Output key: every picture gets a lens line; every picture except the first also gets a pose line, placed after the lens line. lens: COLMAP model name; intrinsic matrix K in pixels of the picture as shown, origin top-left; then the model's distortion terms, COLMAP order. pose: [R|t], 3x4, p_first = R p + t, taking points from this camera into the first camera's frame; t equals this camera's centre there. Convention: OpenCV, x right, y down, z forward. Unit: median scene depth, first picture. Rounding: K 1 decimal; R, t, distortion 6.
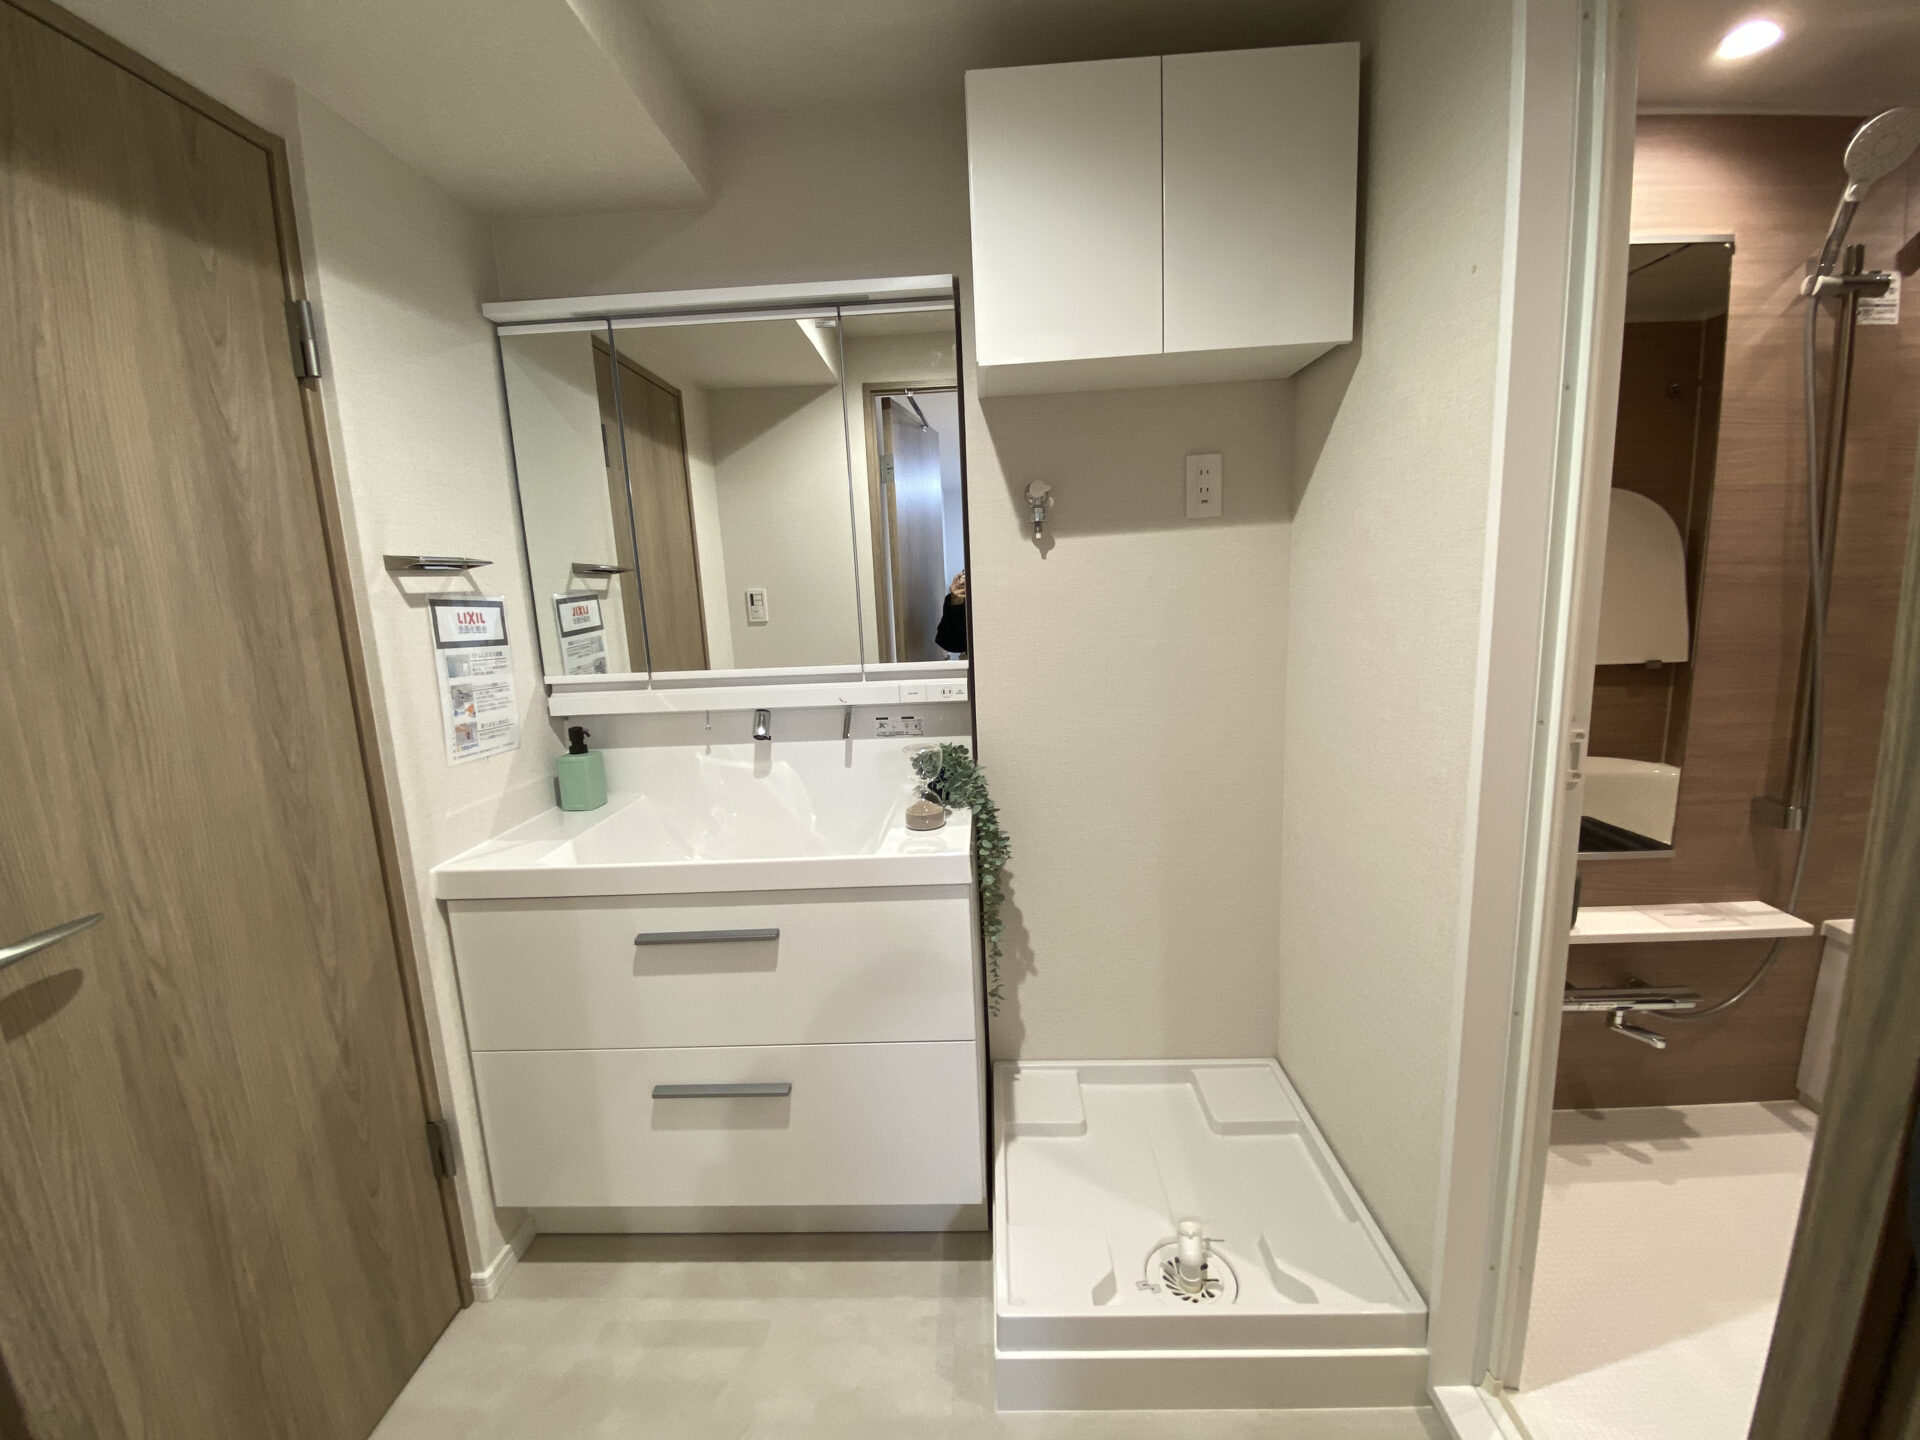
lens RADIAL K [[784.2, 0, 961.8], [0, 784.2, 717.4], [0, 0, 1]] dist [0.010785, -0.014818]
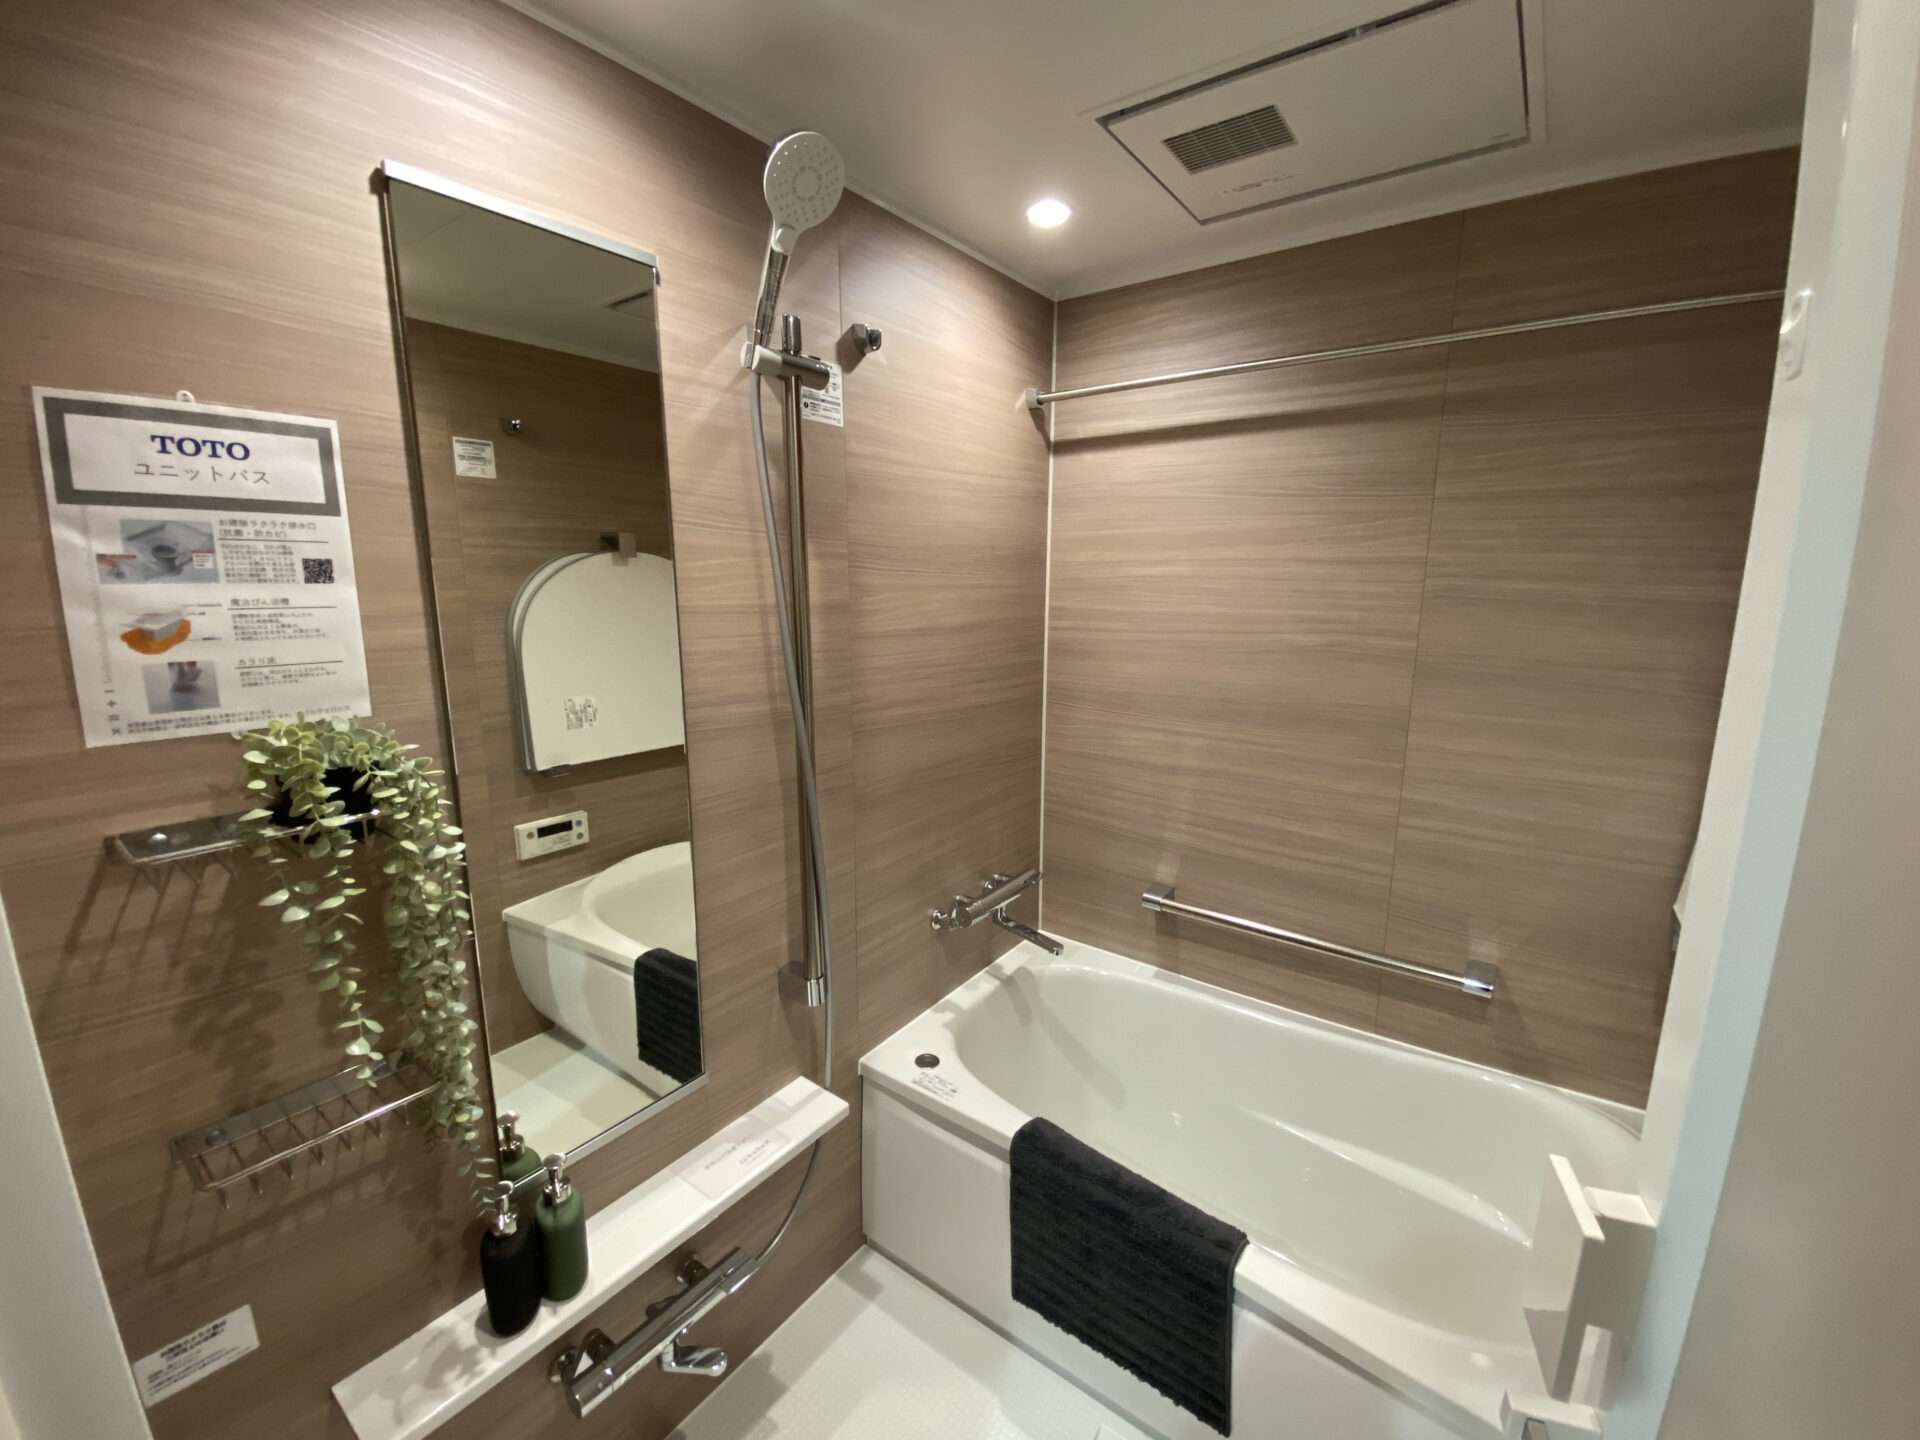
lens RADIAL K [[782.6, 0, 960.0], [0, 782.6, 720.0], [0, 0, 1]] dist [0.016690, -0.022481]
pose [[0.573454, -0.104510, 0.812544, 0.530220], [0.110805, 0.992610, 0.049470, -0.207940], [-0.811710, 0.061665, 0.580797, 0.382504]]
